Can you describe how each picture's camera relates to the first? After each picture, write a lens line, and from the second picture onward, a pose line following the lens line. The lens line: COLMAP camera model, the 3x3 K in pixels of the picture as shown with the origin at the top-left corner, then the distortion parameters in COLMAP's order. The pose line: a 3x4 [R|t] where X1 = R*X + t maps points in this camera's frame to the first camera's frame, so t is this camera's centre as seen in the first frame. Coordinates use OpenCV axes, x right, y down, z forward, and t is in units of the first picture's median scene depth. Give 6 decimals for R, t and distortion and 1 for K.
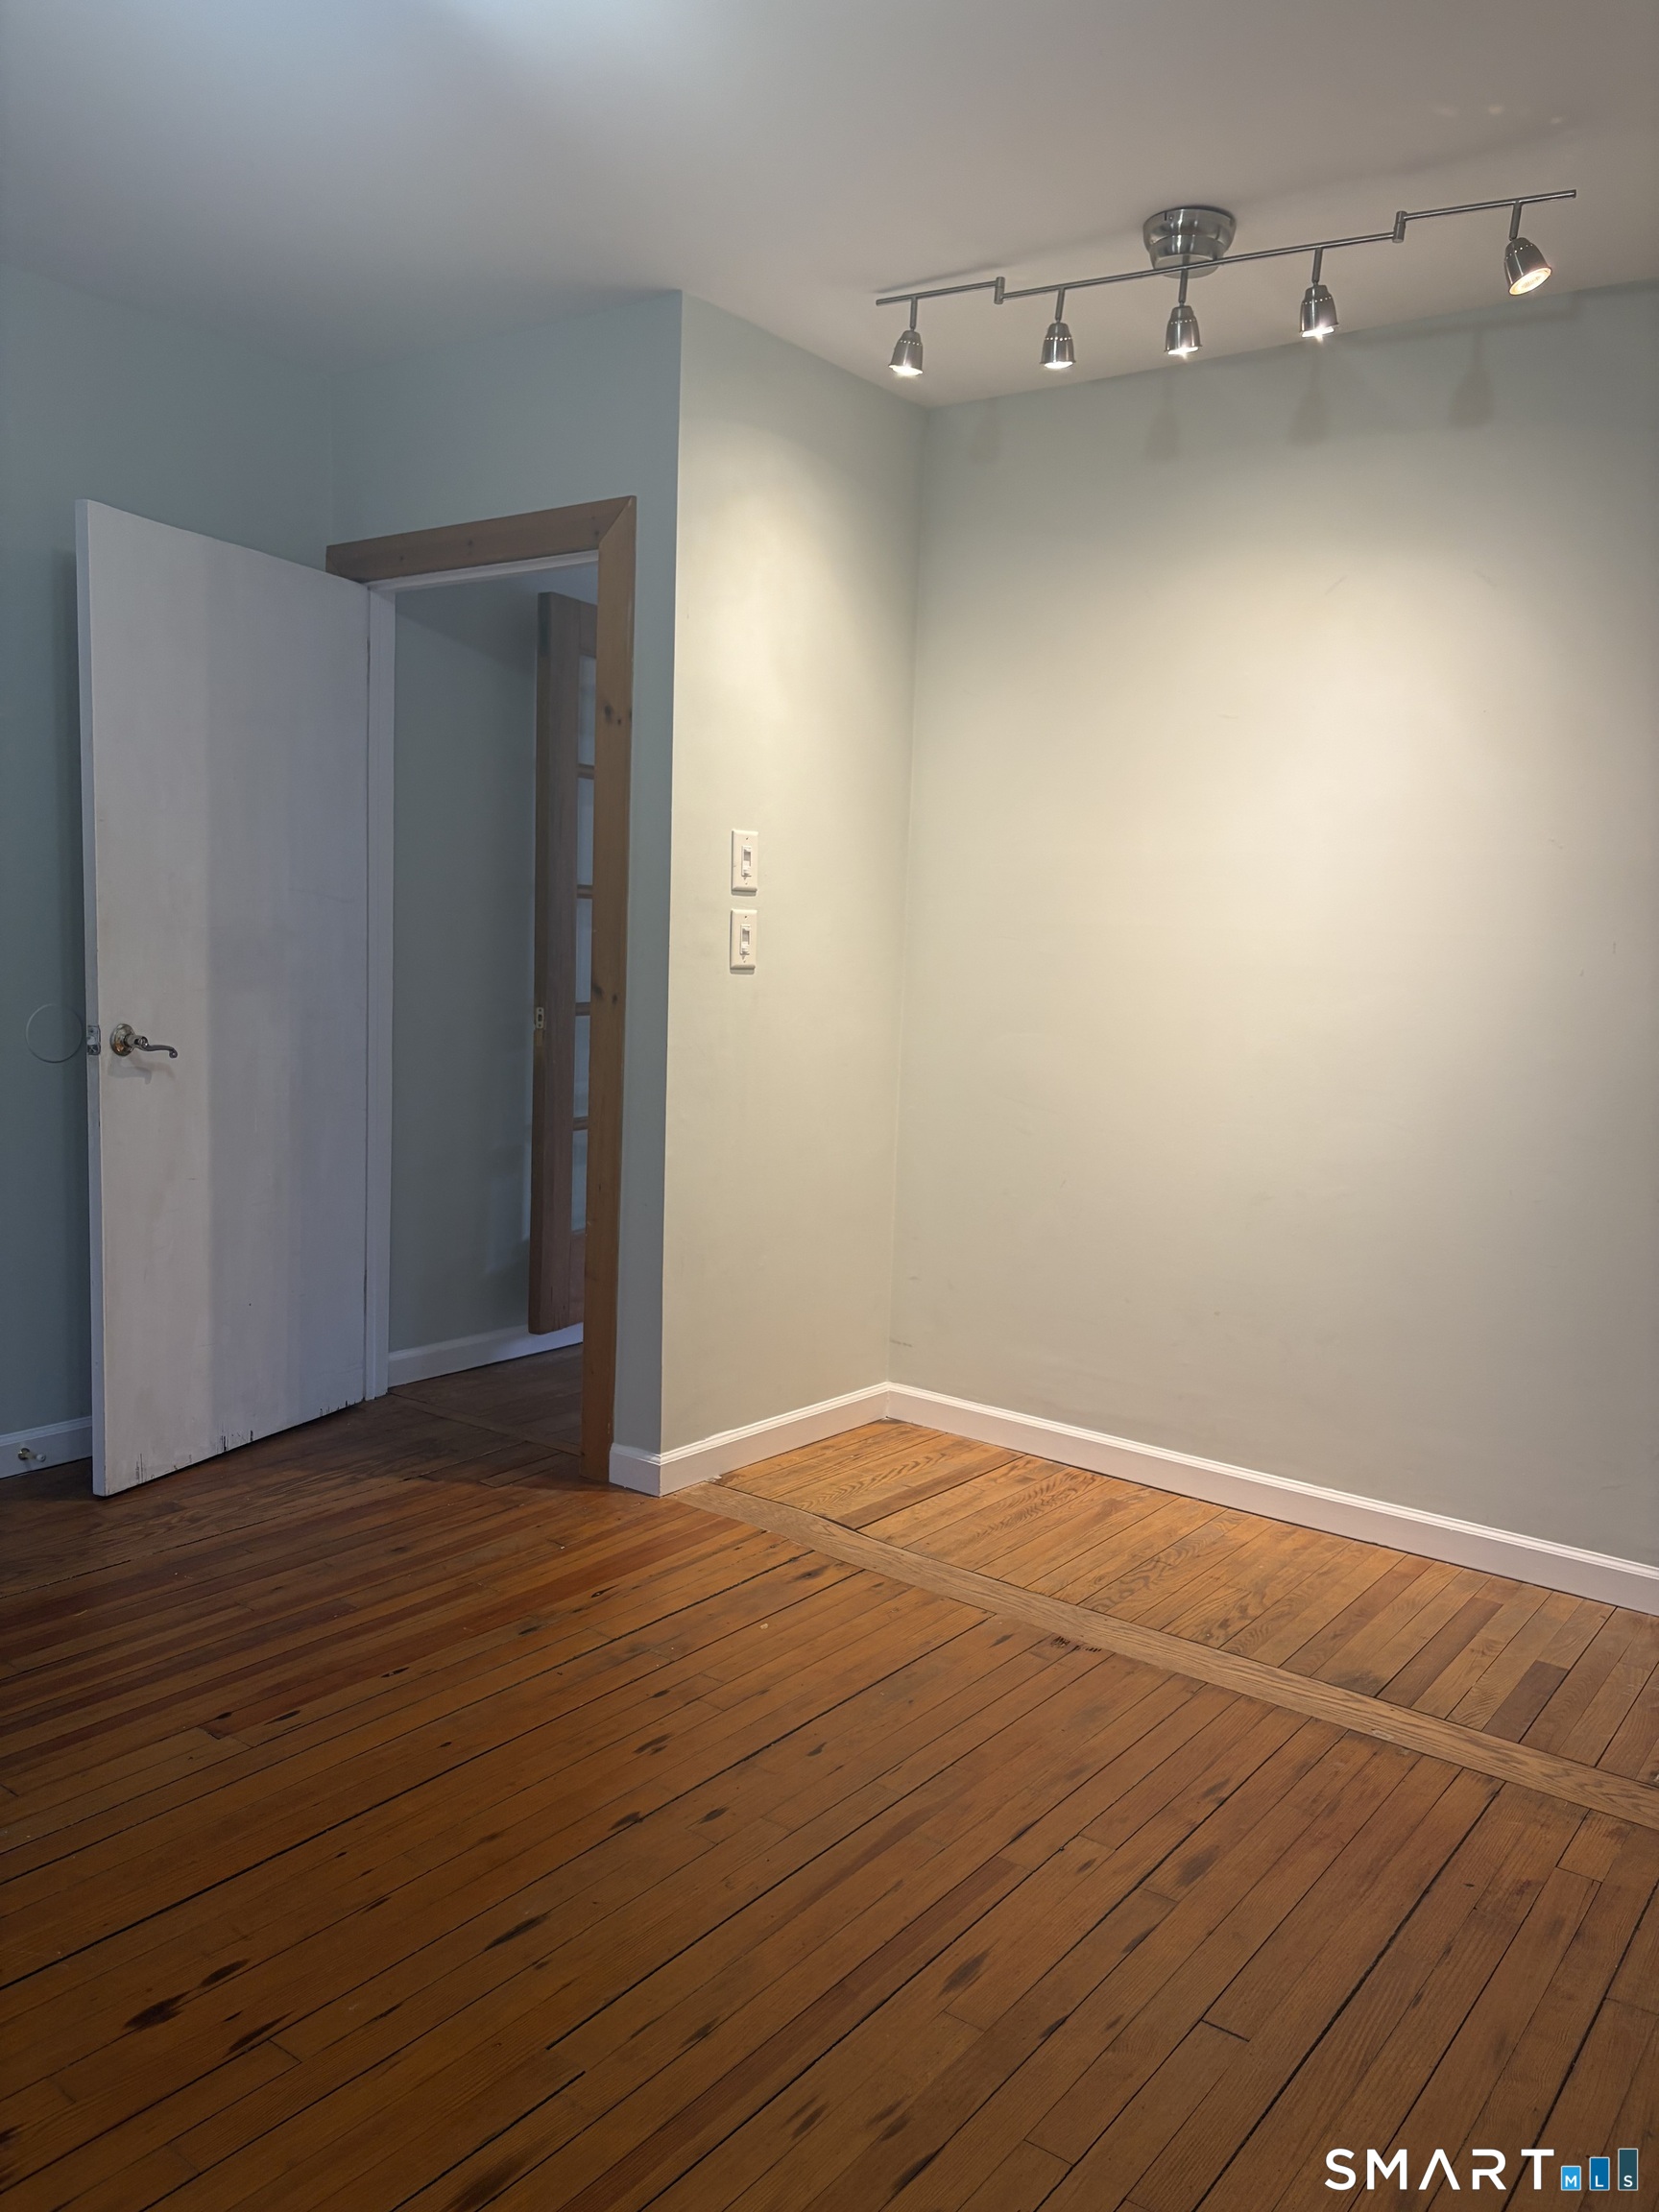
lens RADIAL K [[1670.0, 0, 828.8], [0, 1670.0, 1109.7], [0, 0, 1]] dist [0.002506, -0.000966]
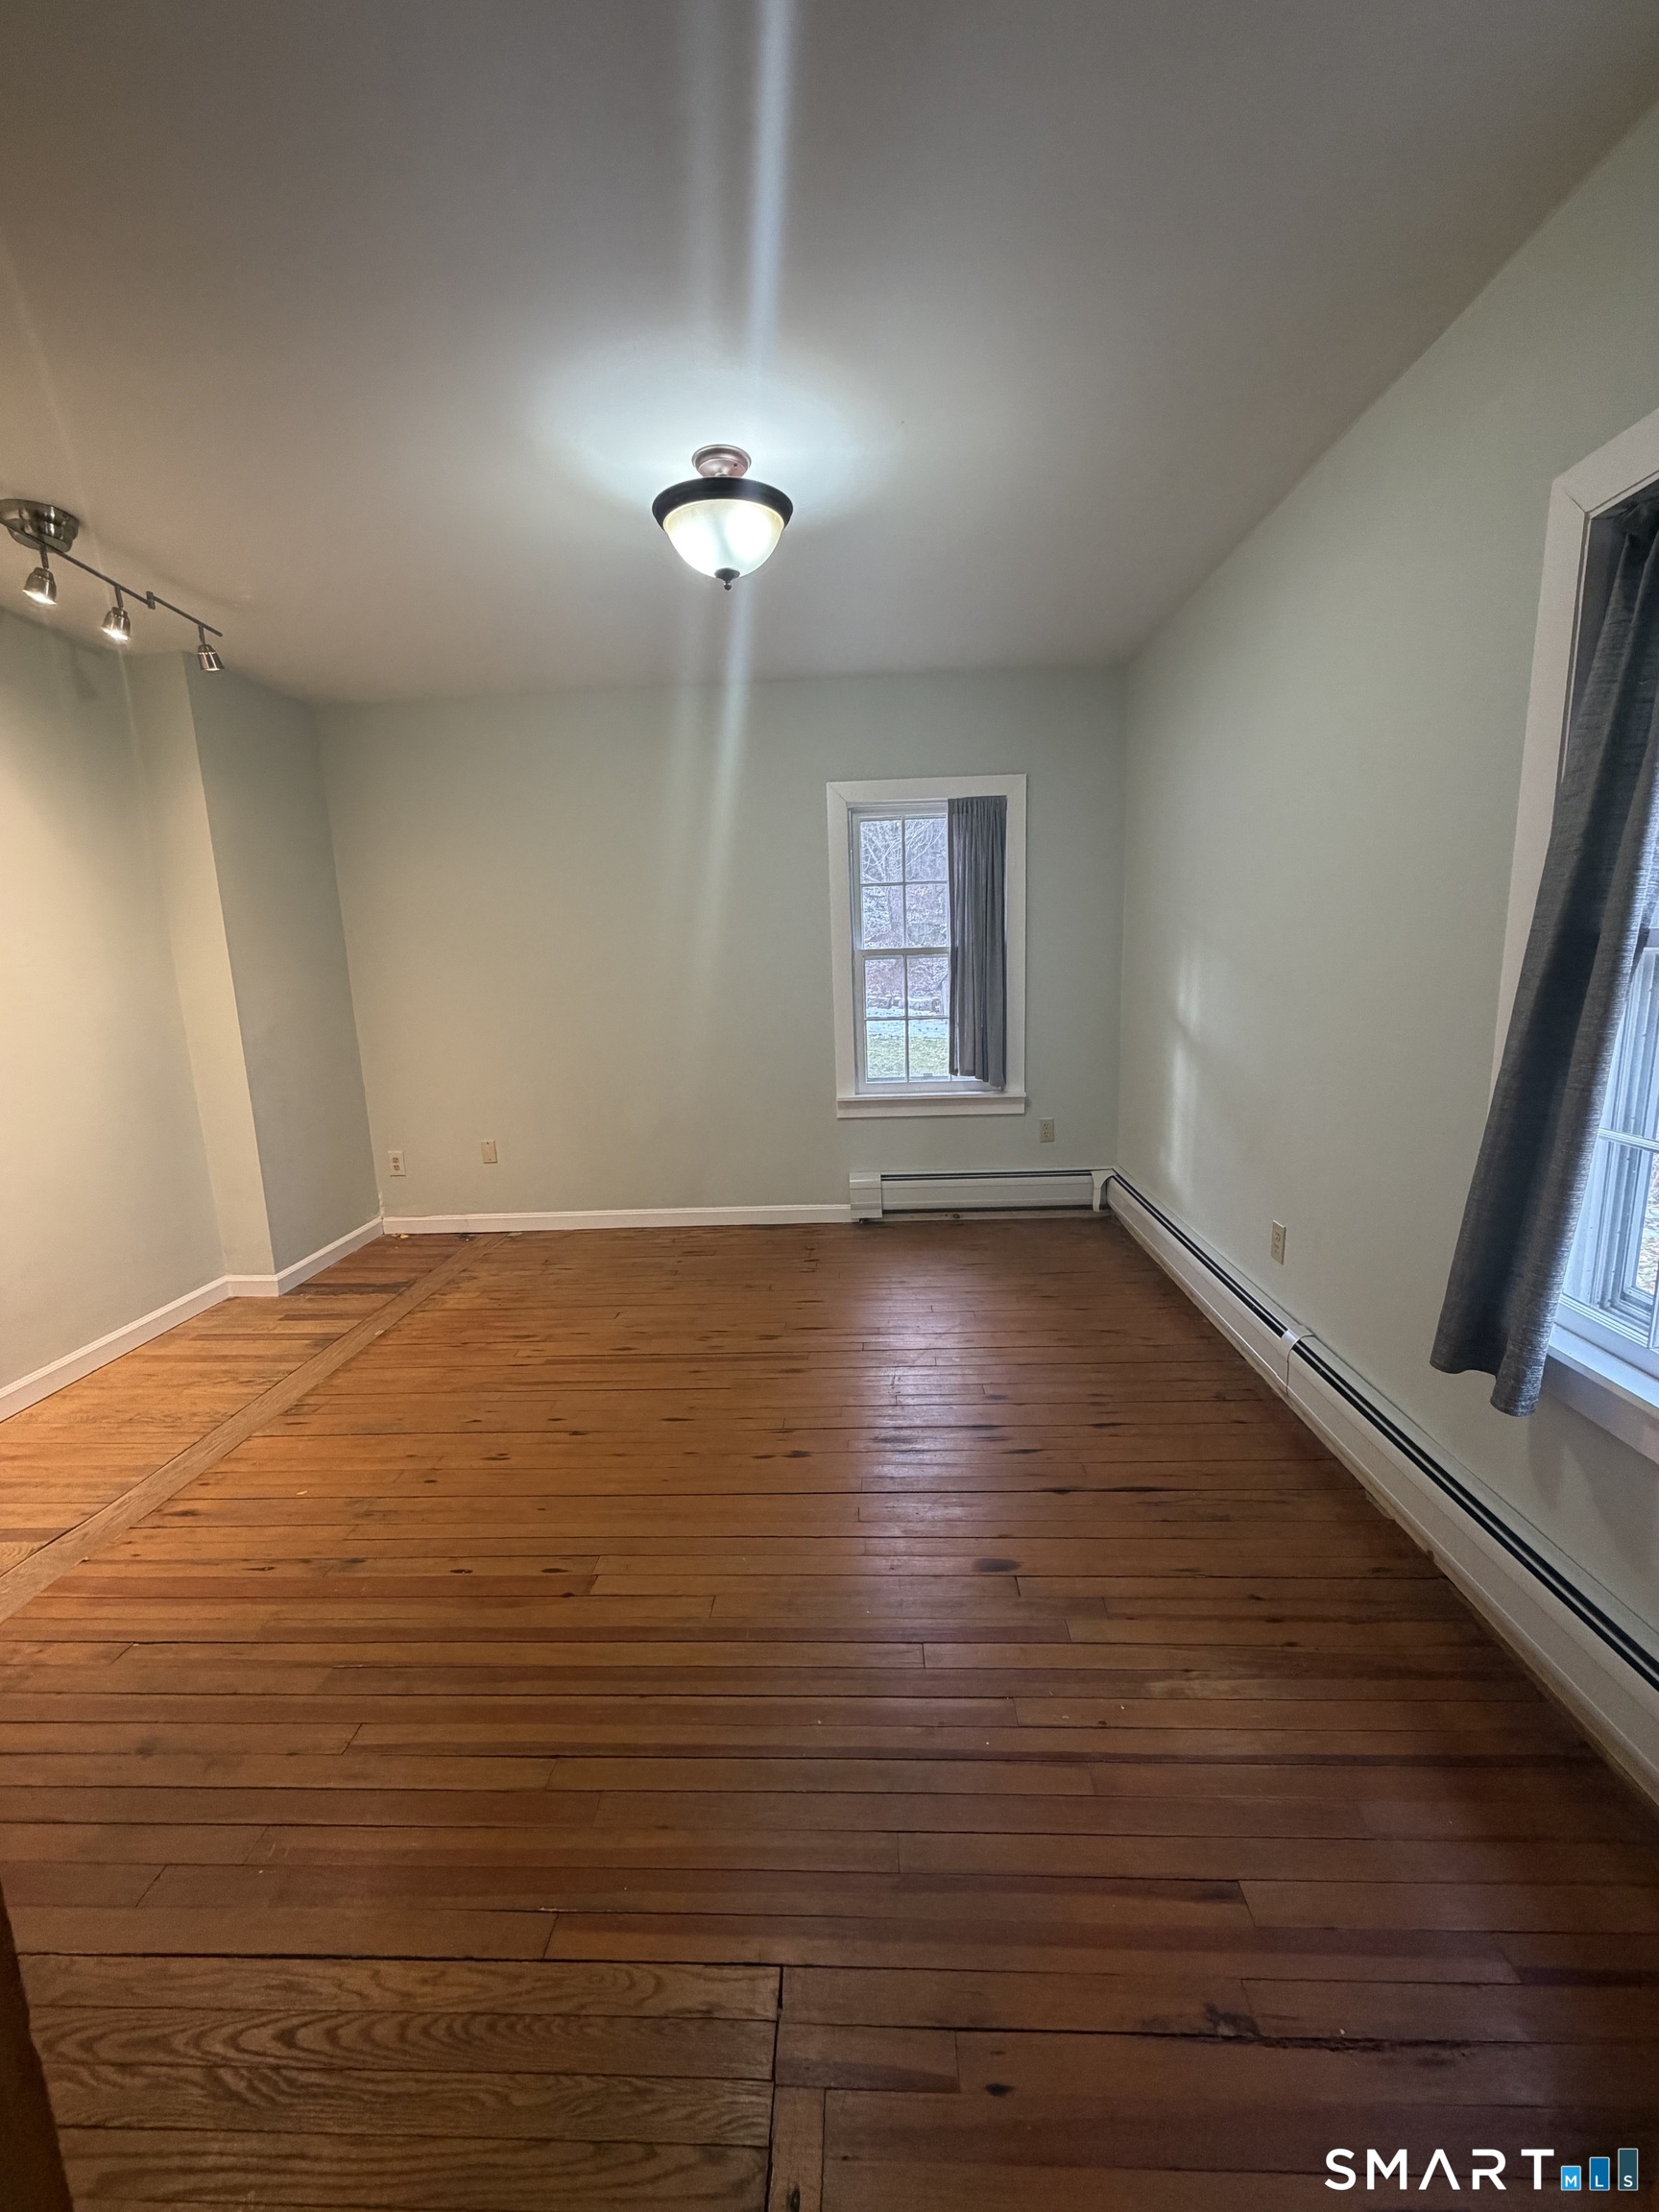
lens RADIAL K [[883.9, 0, 831.9], [0, 883.9, 1104.8], [0, 0, 1]] dist [0.001359, 0.000127]
pose [[-0.566575, -0.167108, 0.806888, -0.850117], [0.095931, 0.959185, 0.266009, -0.173014], [-0.818407, 0.228120, -0.527420, 0.934177]]
